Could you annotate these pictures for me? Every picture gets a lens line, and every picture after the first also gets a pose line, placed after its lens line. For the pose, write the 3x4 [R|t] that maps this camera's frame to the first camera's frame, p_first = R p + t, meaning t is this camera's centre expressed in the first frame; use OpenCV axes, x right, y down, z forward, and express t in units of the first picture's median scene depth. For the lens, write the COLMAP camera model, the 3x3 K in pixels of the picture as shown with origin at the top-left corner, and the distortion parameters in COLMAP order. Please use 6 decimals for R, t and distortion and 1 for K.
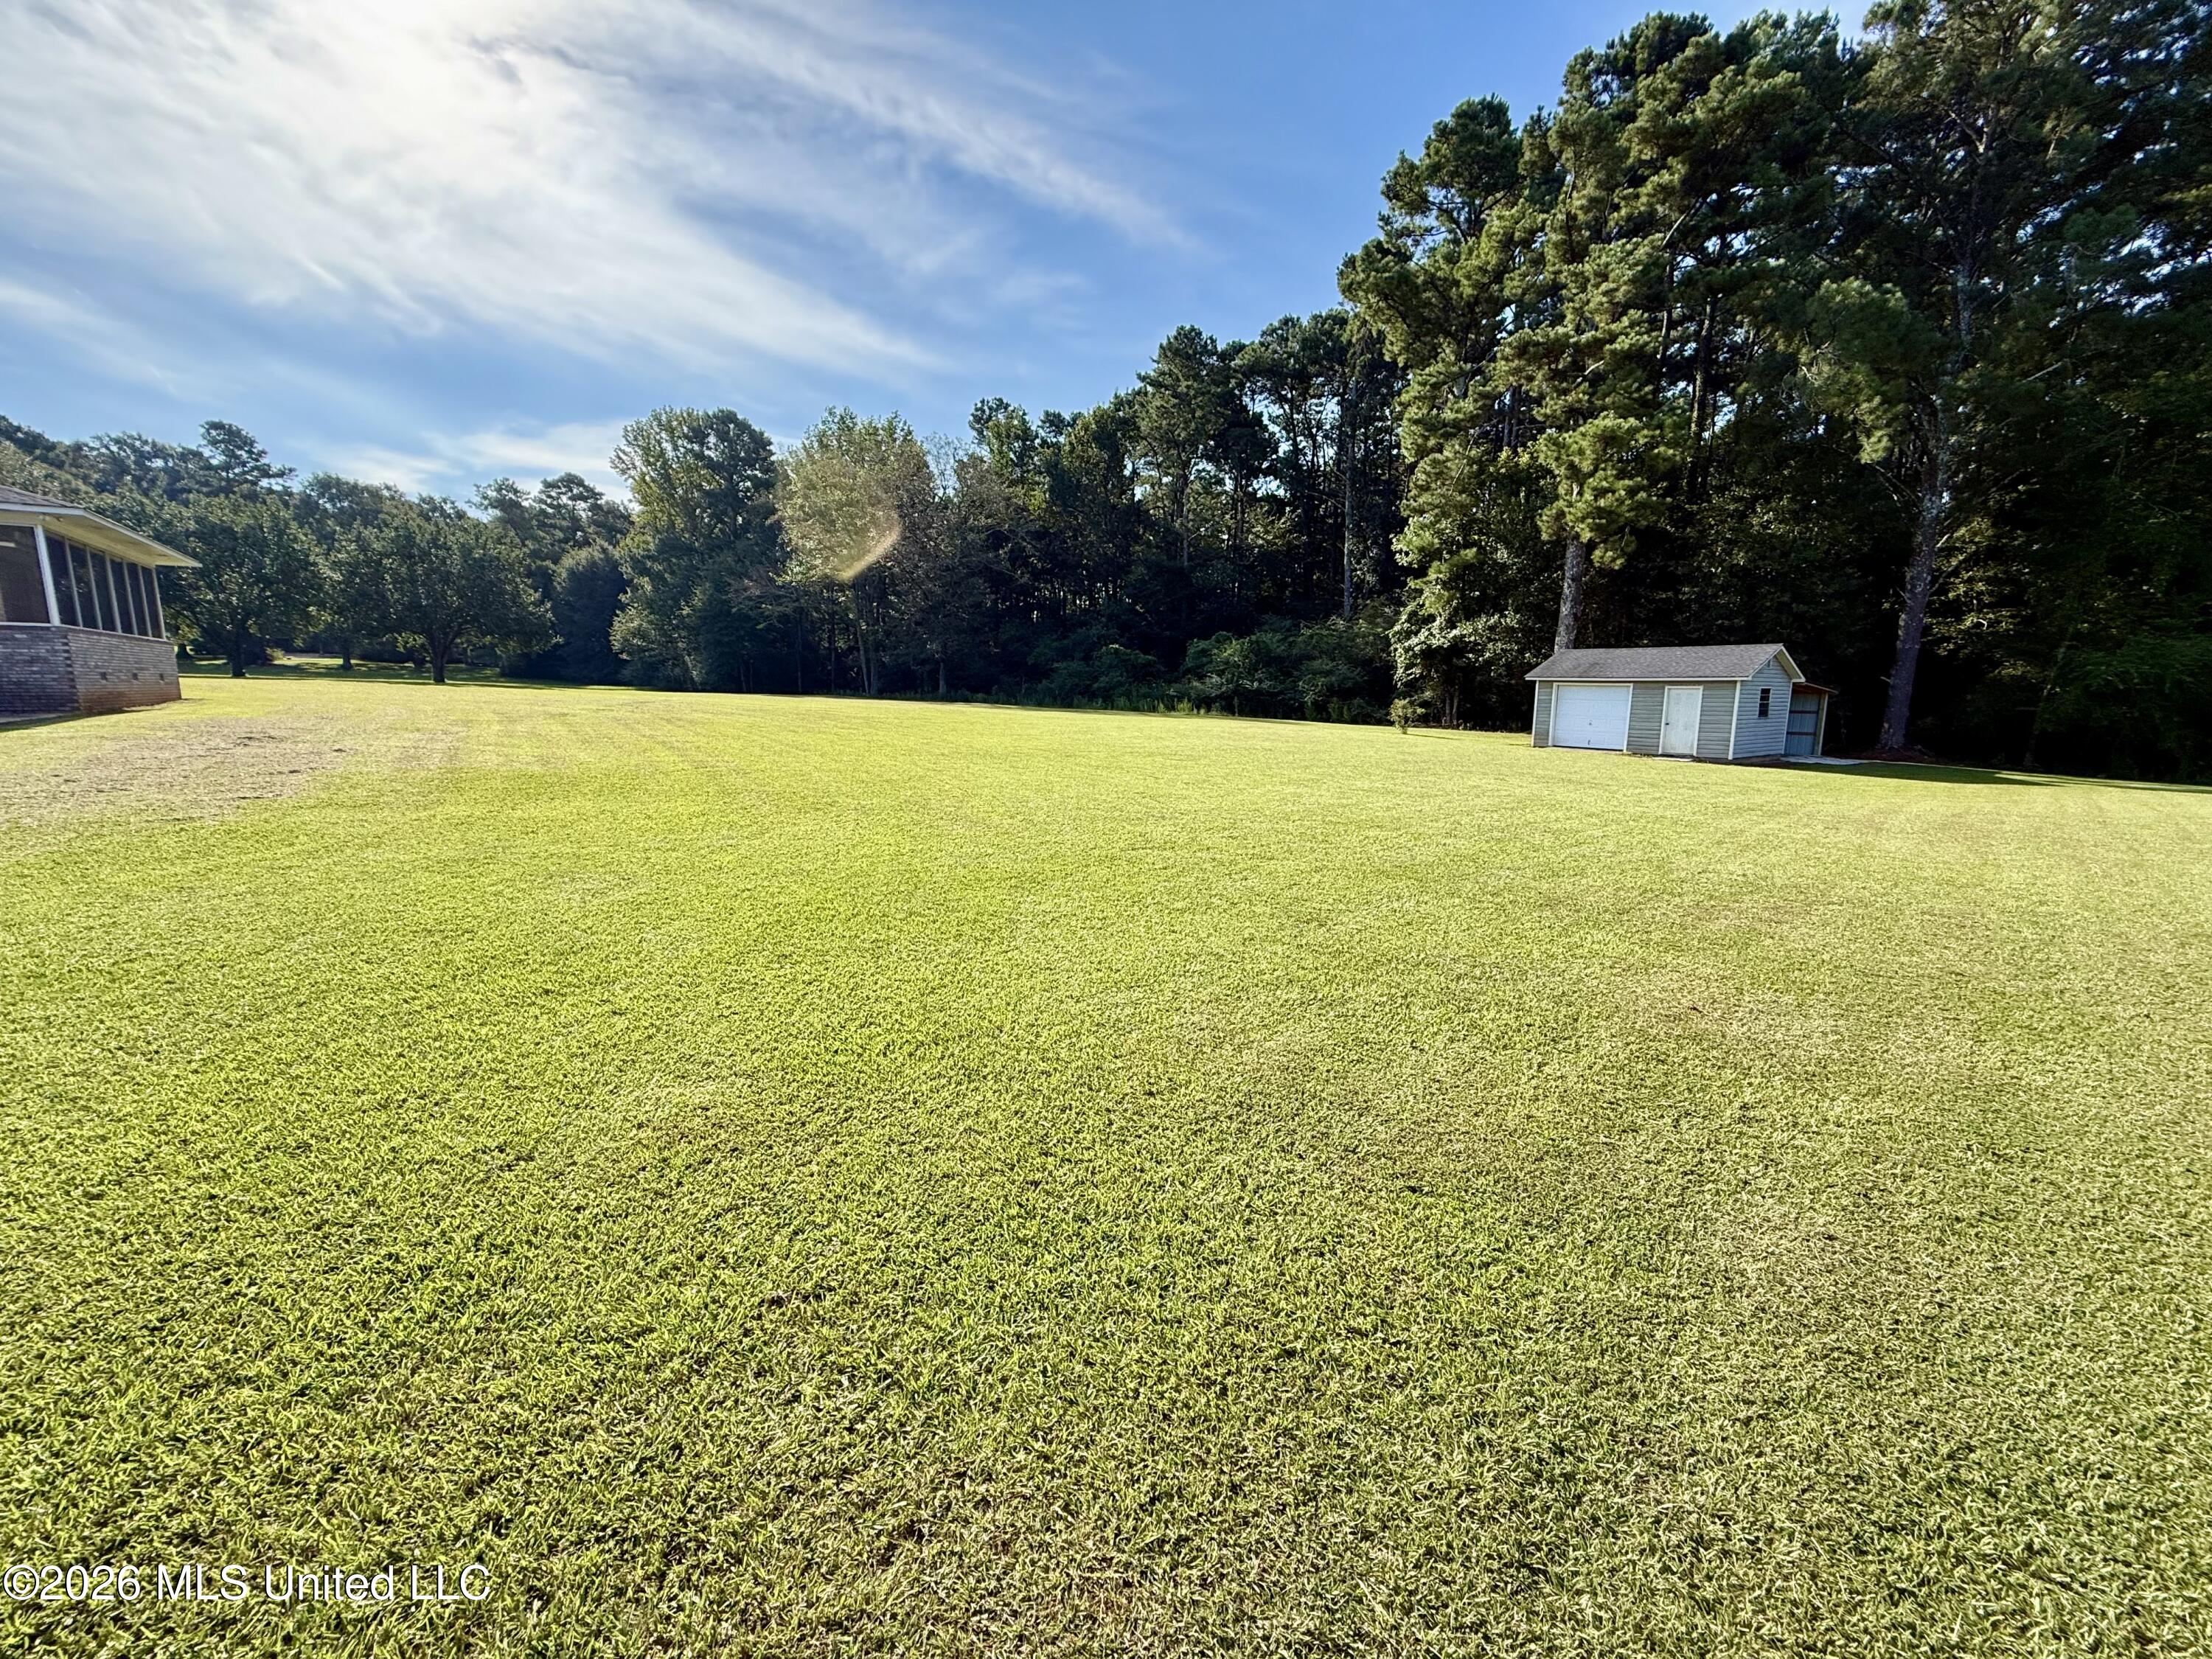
lens RADIAL K [[887.0, 0, 1104.2], [0, 887.0, 834.1], [0, 0, 1]] dist [-0.003978, 0.000239]
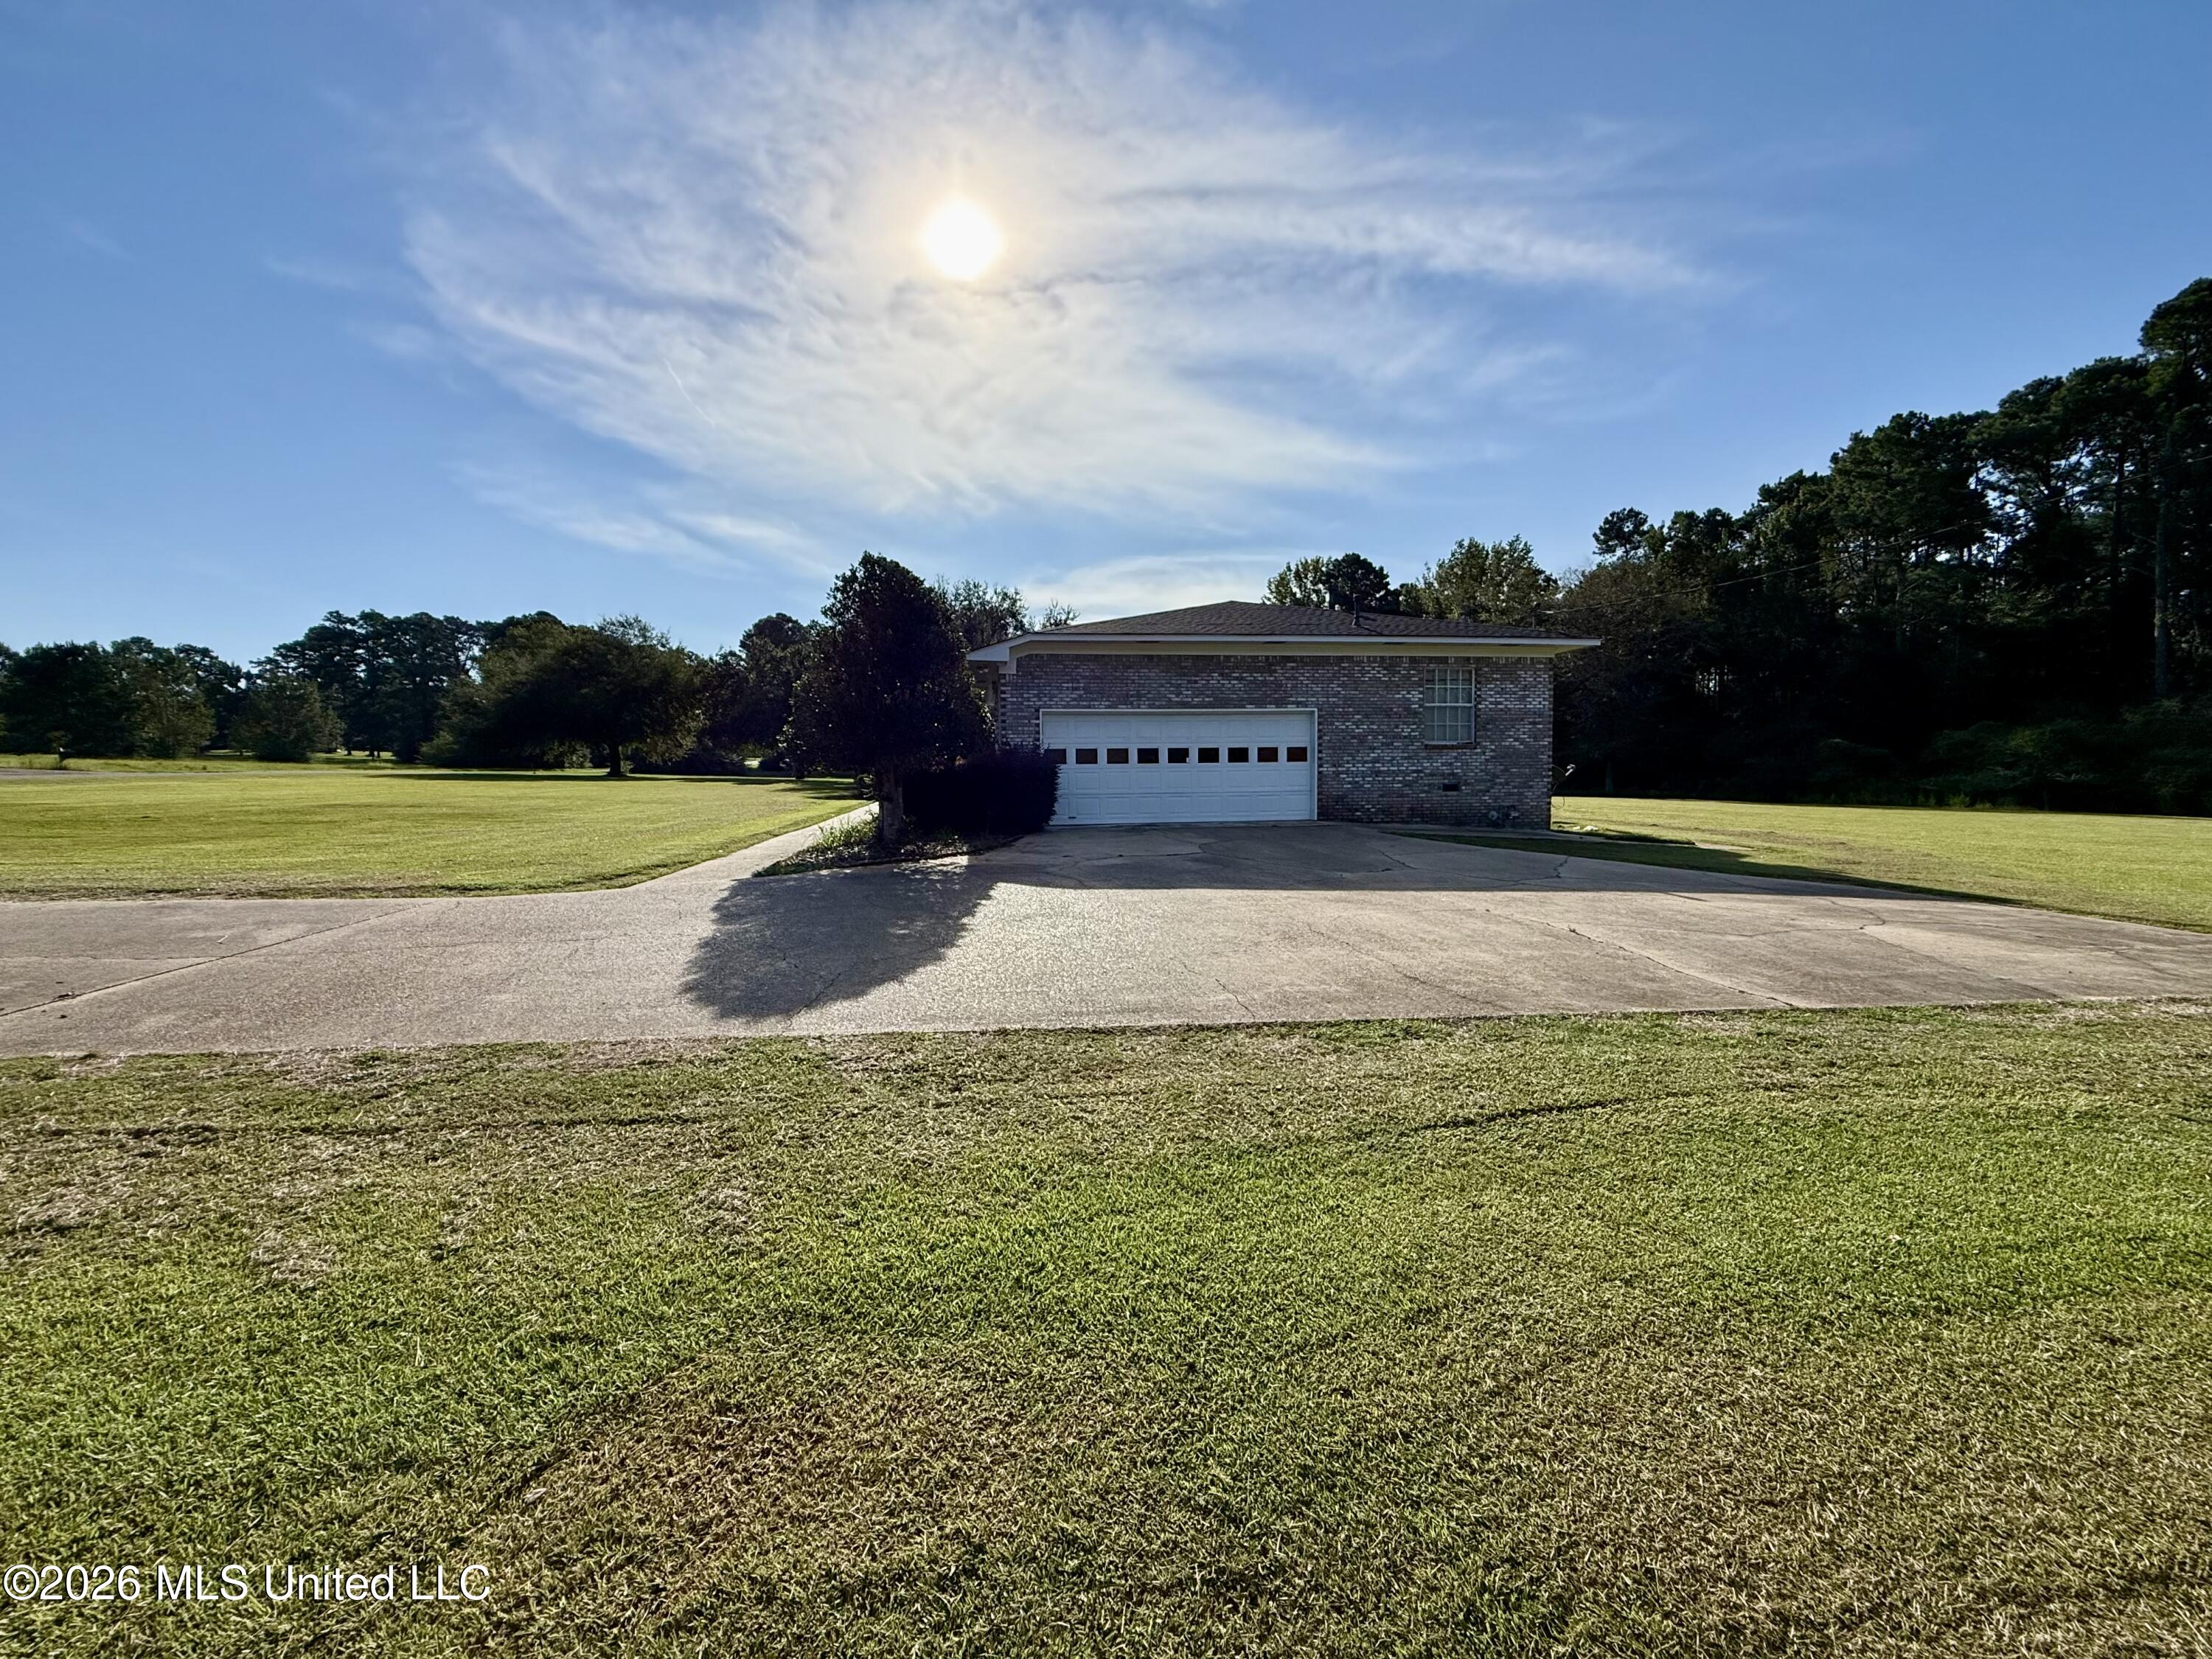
lens RADIAL K [[887.0, 0, 1100.1], [0, 887.0, 851.5], [0, 0, 1]] dist [-0.003978, 0.000239]
pose [[0.881147, 0.021878, -0.472335, -0.139422], [-0.062572, 0.995539, -0.070616, 0.018608], [0.468683, 0.091778, 0.878586, -0.140216]]
